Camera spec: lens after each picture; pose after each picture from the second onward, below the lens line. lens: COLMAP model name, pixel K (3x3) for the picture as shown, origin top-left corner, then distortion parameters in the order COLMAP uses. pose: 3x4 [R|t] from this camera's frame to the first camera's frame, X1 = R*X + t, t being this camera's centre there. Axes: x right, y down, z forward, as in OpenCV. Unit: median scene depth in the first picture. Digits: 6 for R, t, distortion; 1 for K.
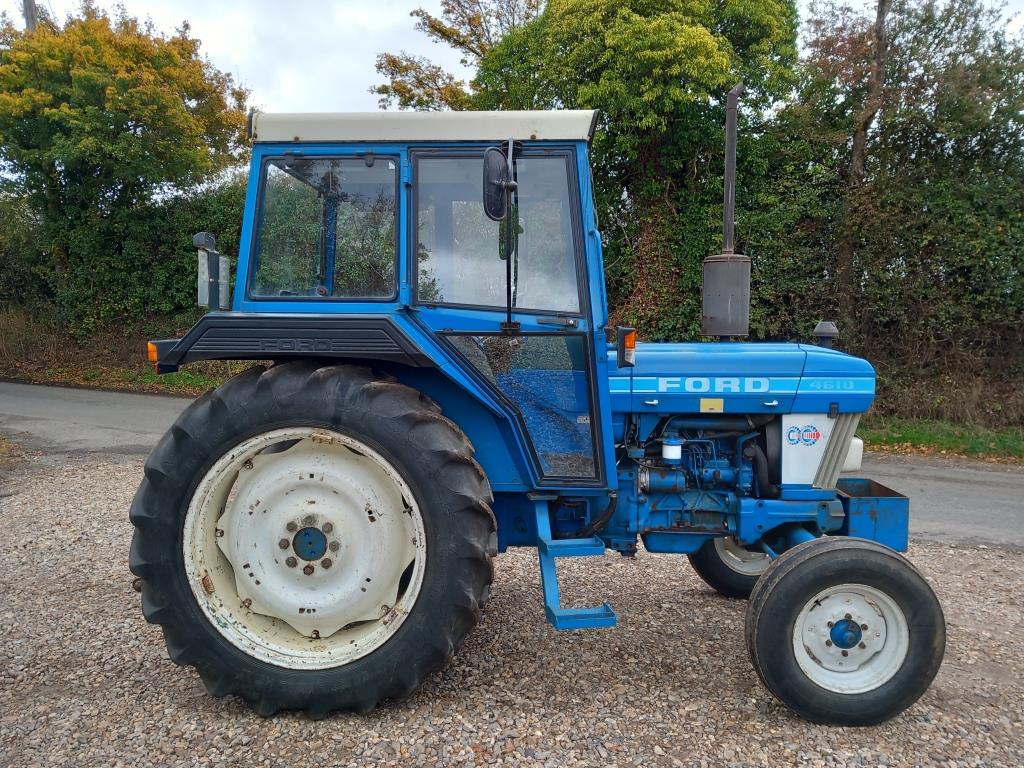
lens RADIAL K [[783.8, 0, 513.5], [0, 783.8, 366.6], [0, 0, 1]] dist [0.082903, -0.136373]
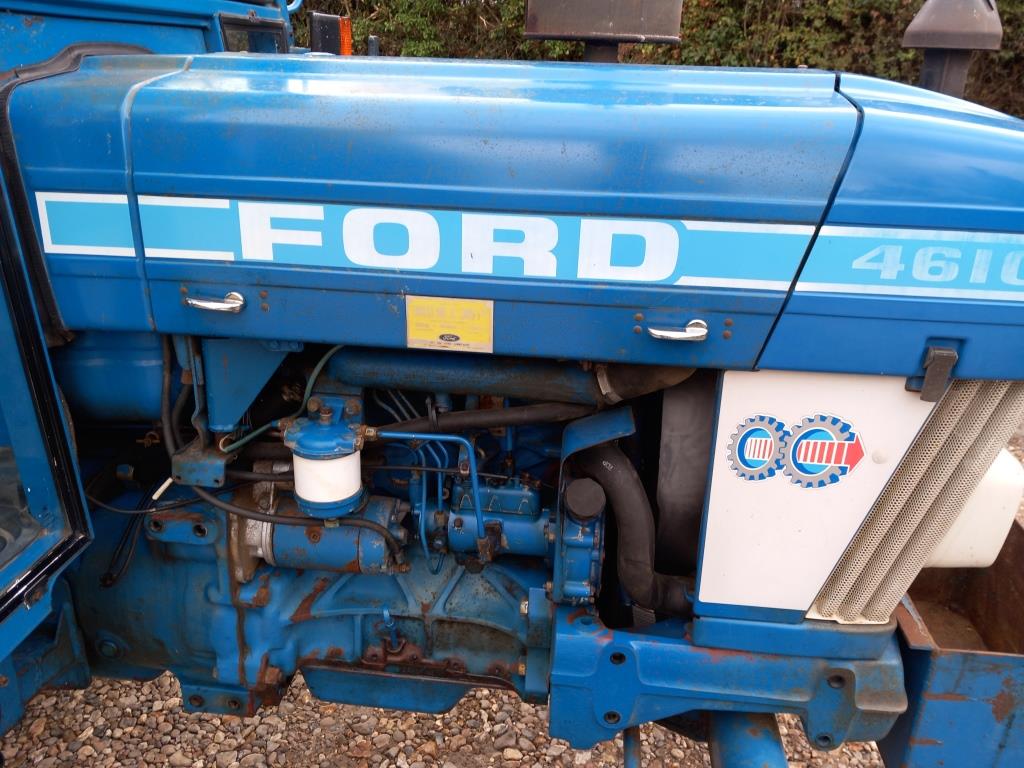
lens RADIAL K [[819.0, 0, 512.0], [0, 819.0, 384.0], [0, 0, 1]] dist [0.104329, -0.148299]
pose [[0.998615, 0.040822, -0.033187, 0.278415], [-0.028313, 0.948673, 0.314988, -0.015733], [0.044342, -0.313612, 0.948515, 0.737890]]
